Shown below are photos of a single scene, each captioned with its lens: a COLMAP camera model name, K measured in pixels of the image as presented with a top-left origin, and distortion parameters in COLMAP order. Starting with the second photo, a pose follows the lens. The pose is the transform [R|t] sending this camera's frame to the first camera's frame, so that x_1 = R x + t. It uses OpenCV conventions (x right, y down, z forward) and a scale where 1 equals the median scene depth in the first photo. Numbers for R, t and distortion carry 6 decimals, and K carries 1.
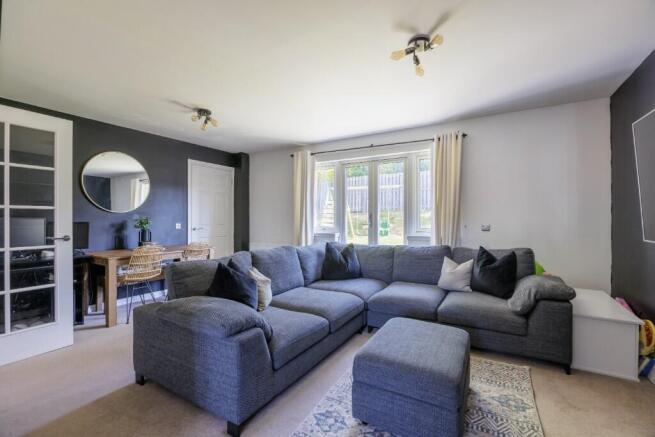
lens RADIAL K [[294.6, 0, 327.5], [0, 294.6, 218.5], [0, 0, 1]] dist [-0.003079, 0.000000]
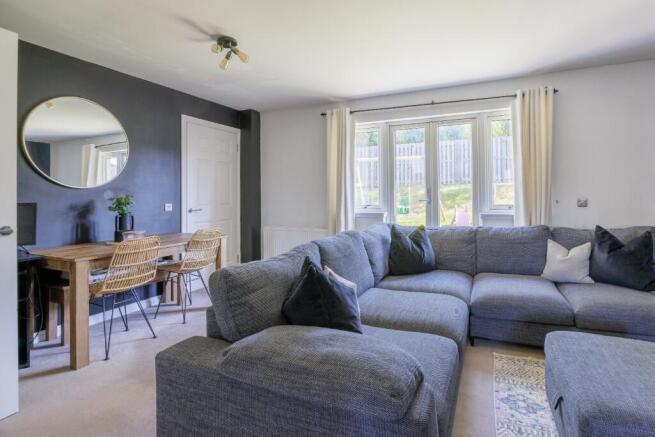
lens RADIAL K [[324.9, 0, 361.9], [0, 324.9, 190.5], [0, 0, 1]] dist [-0.006426, -0.000639]
pose [[0.987594, -0.009338, 0.156753, -0.213129], [0.011769, 0.999824, -0.014588, 0.003468], [-0.156590, 0.016252, 0.987530, 0.188233]]
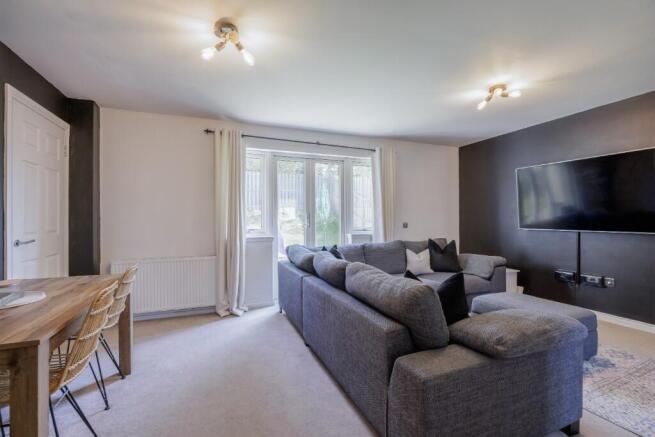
lens RADIAL K [[294.6, 0, 327.5], [0, 294.6, 218.5], [0, 0, 1]] dist [-0.003079, 0.000000]
pose [[0.600342, -0.001181, 0.799743, -0.707153], [0.005155, 0.999984, -0.002393, 0.002076], [-0.799727, 0.005559, 0.600338, 0.470445]]
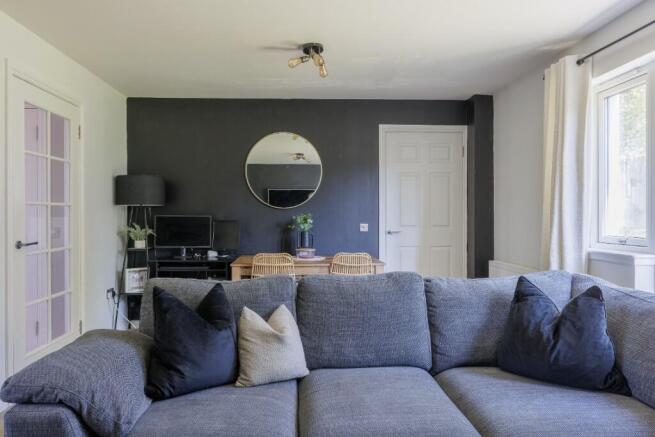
lens RADIAL K [[444.0, 0, 309.3], [0, 444.0, 216.8], [0, 0, 1]] dist [0.004238, 0.001660]
pose [[0.543849, 0.000209, -0.839183, 0.353274], [0.002087, 0.999997, 0.001602, -0.000239], [0.839180, -0.002623, 0.543847, 0.439440]]
